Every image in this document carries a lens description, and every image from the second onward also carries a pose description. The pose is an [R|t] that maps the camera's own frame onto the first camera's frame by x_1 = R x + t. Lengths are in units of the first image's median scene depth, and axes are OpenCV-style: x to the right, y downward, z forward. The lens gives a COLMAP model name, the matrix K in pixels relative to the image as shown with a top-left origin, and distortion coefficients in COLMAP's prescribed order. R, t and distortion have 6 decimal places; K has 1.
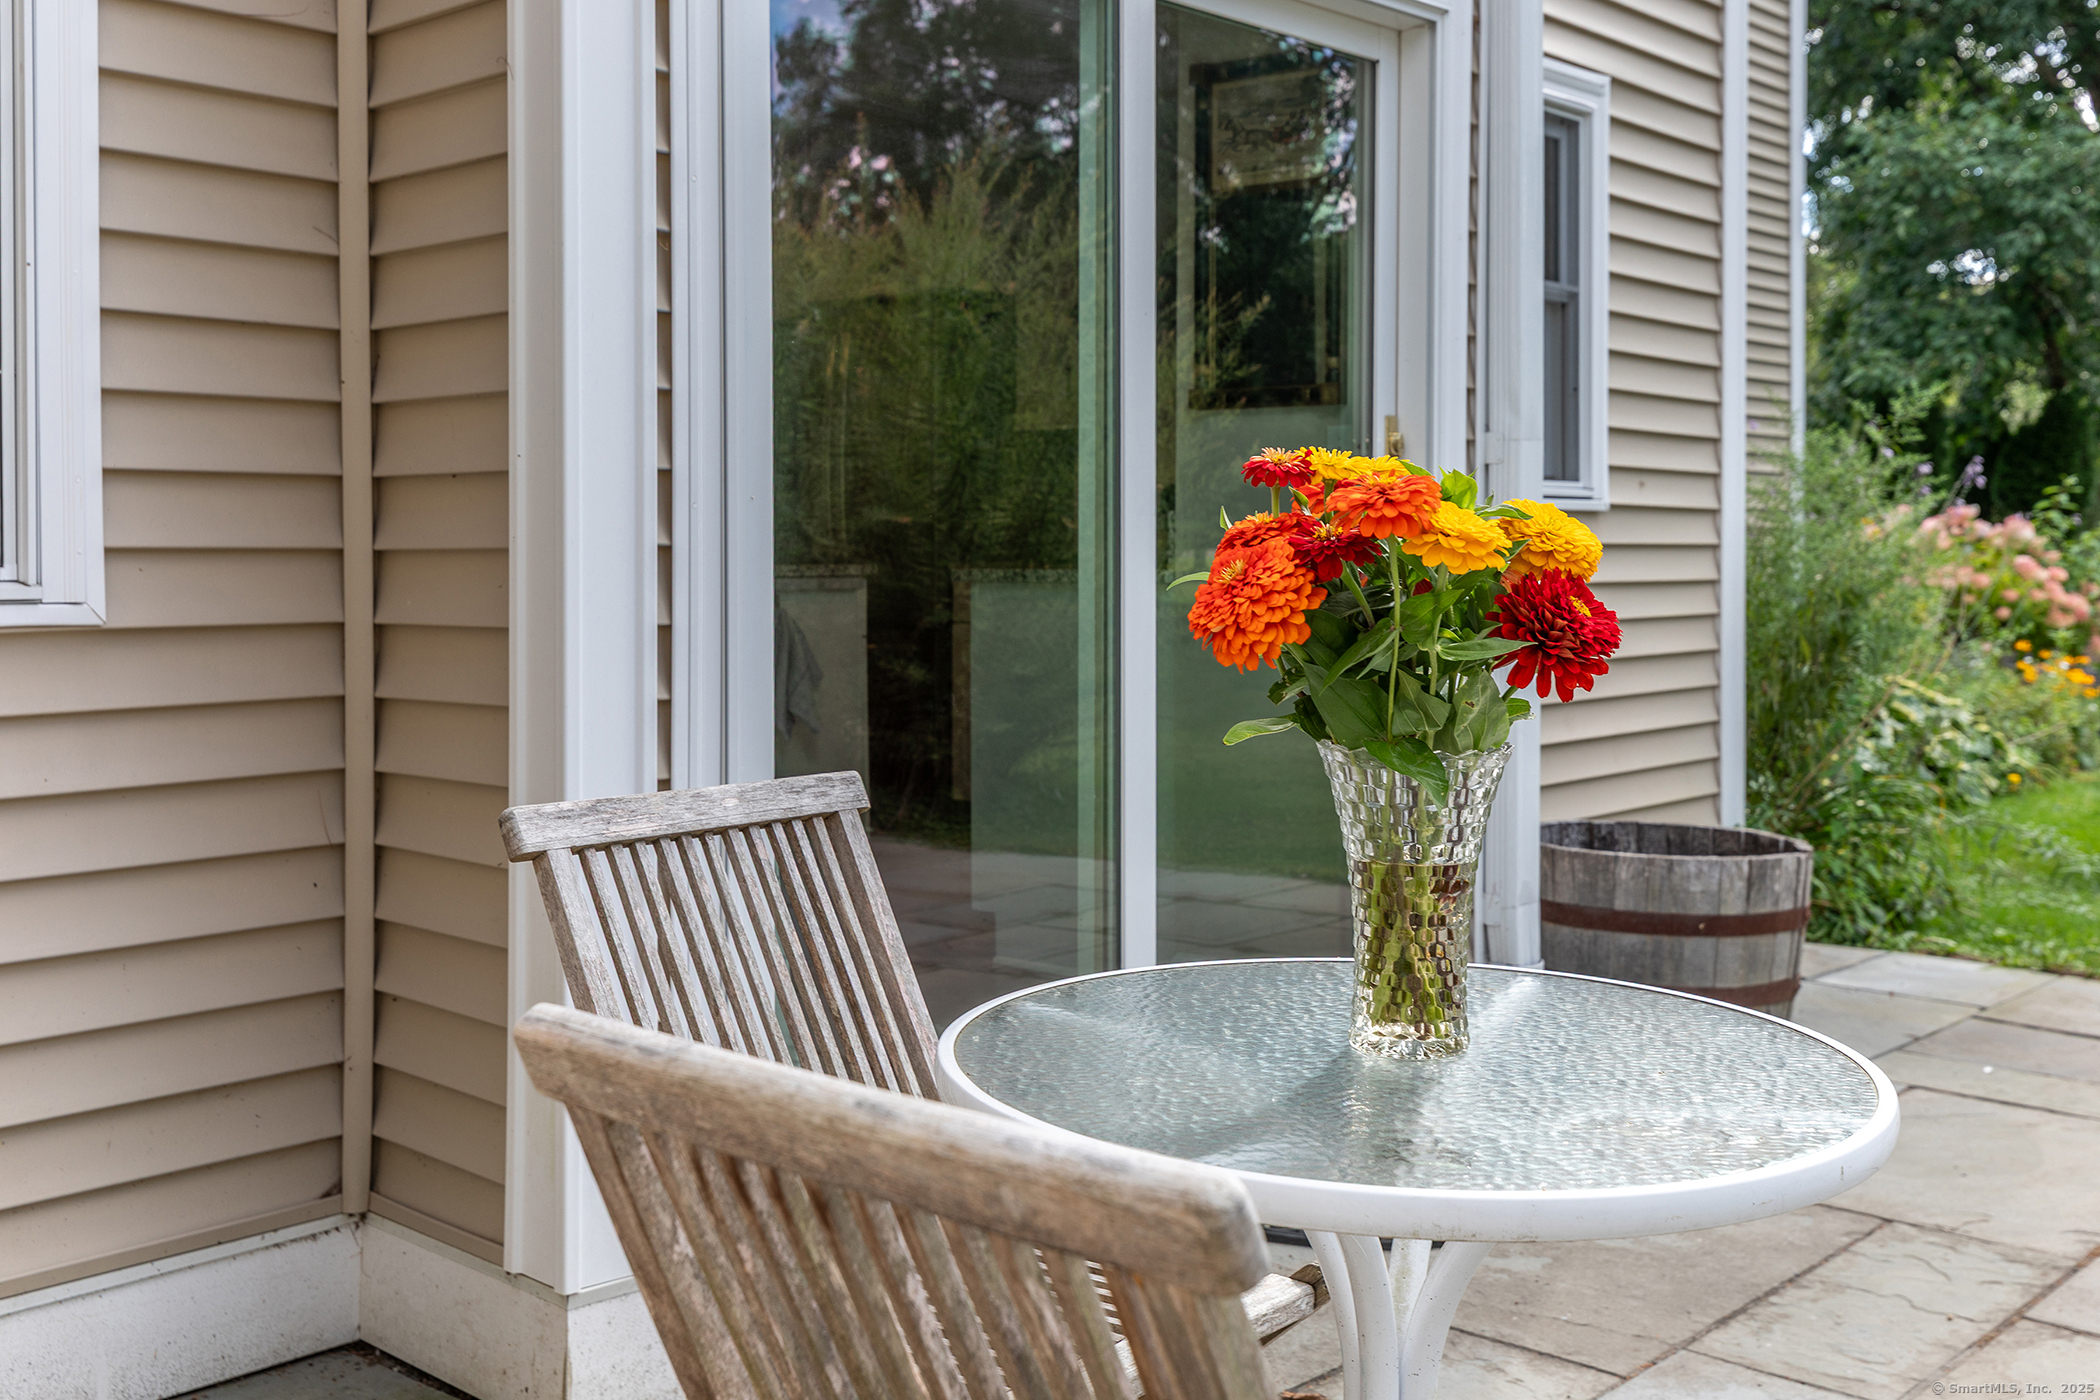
lens RADIAL K [[2322.2, 0, 1046.7], [0, 2322.2, 638.1], [0, 0, 1]] dist [0.056824, -0.060172]
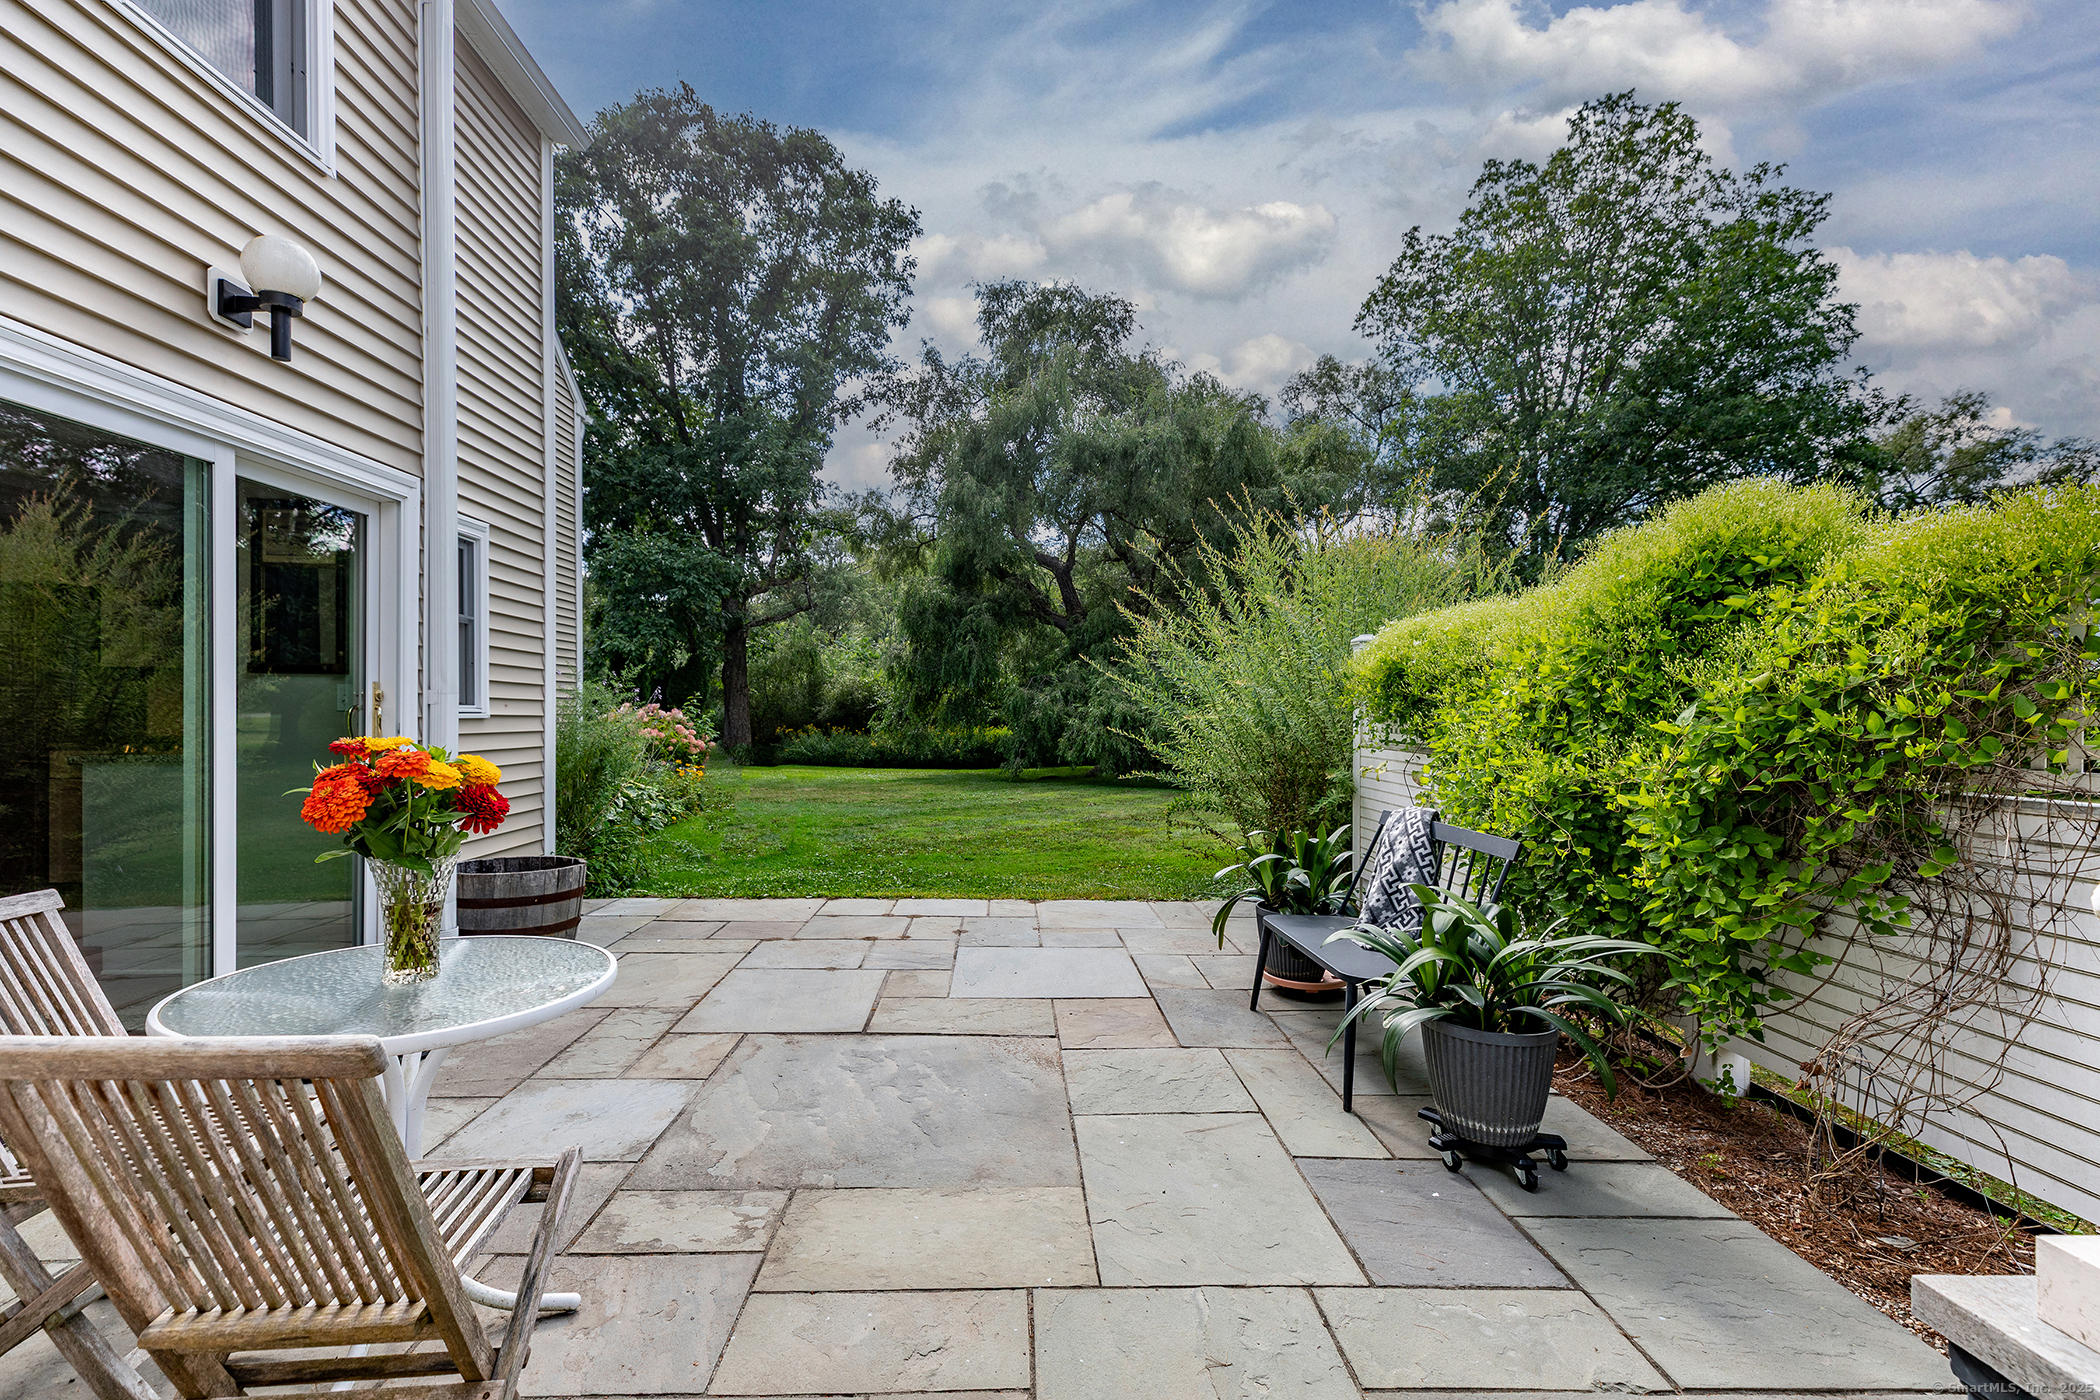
lens RADIAL K [[979.7, 0, 1110.6], [0, 979.7, 697.5], [0, 0, 1]] dist [0.012314, -0.001348]
pose [[0.692292, 0.014774, 0.721466, -0.065396], [0.022904, 0.998837, -0.042432, -0.044131], [-0.721254, 0.045899, 0.691148, -0.200447]]
